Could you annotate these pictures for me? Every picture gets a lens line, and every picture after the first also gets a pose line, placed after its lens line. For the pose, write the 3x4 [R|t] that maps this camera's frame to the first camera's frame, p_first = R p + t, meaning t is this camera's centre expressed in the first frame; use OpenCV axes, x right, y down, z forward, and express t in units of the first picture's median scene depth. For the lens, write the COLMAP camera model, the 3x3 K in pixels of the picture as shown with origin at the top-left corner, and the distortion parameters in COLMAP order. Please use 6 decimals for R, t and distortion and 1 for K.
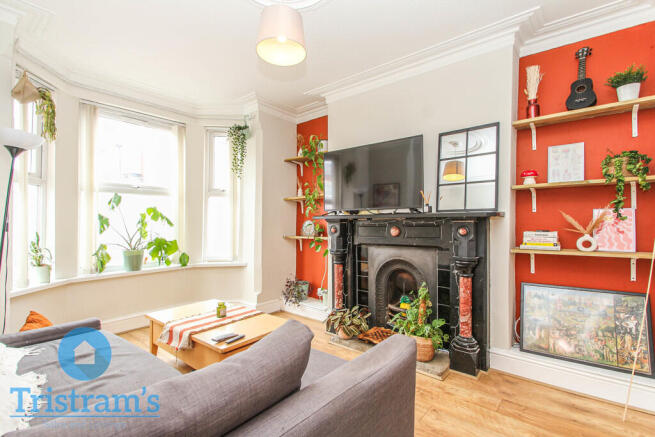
lens RADIAL K [[305.5, 0, 330.8], [0, 305.5, 221.7], [0, 0, 1]] dist [0.003186, 0.000473]
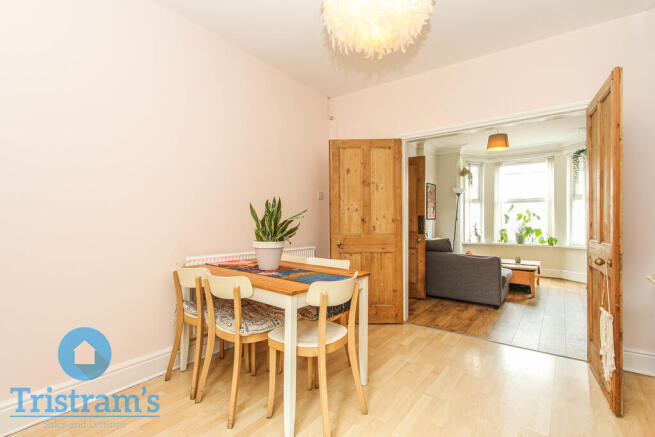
lens RADIAL K [[307.9, 0, 331.0], [0, 307.9, 216.5], [0, 0, 1]] dist [0.004754, 0.000494]
pose [[0.030853, -0.007388, -0.999497, 1.260282], [0.000817, 0.999973, -0.007366, 0.005336], [0.999524, -0.000589, 0.030859, -0.231712]]
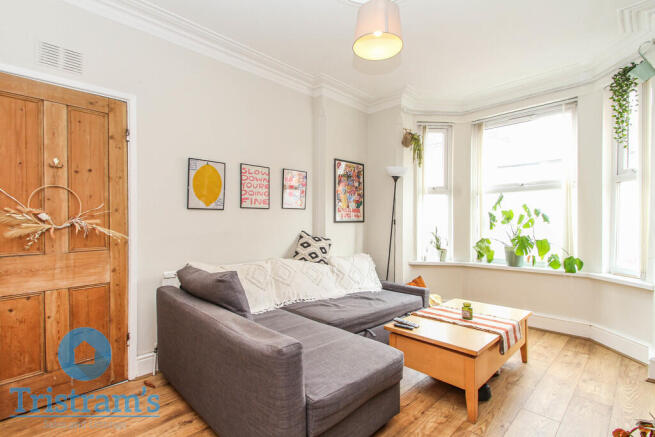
lens RADIAL K [[305.5, 0, 330.8], [0, 305.5, 221.7], [0, 0, 1]] dist [0.003186, 0.000473]
pose [[-0.114879, -0.001755, -0.993378, 0.465240], [-0.000014, 0.999998, -0.001765, 0.012049], [0.993379, -0.000189, -0.114879, 0.522235]]
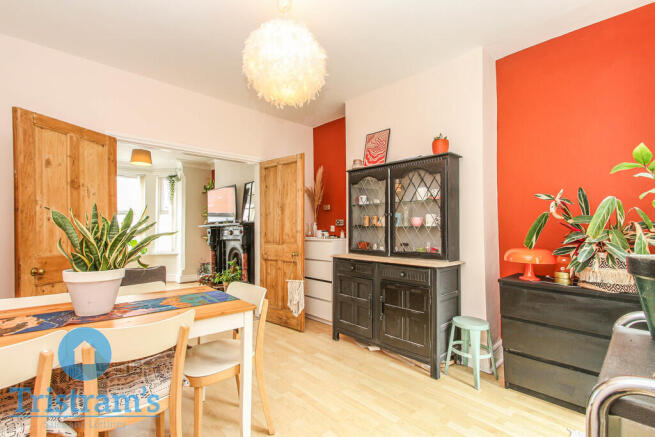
lens RADIAL K [[326.4, 0, 321.1], [0, 326.4, 229.7], [0, 0, 1]] dist [0.000804, 0.000059]
pose [[0.991290, -0.012325, -0.131122, 0.909583], [0.013568, 0.999871, 0.008591, -0.001408], [0.130999, -0.010295, 0.991329, -0.866884]]
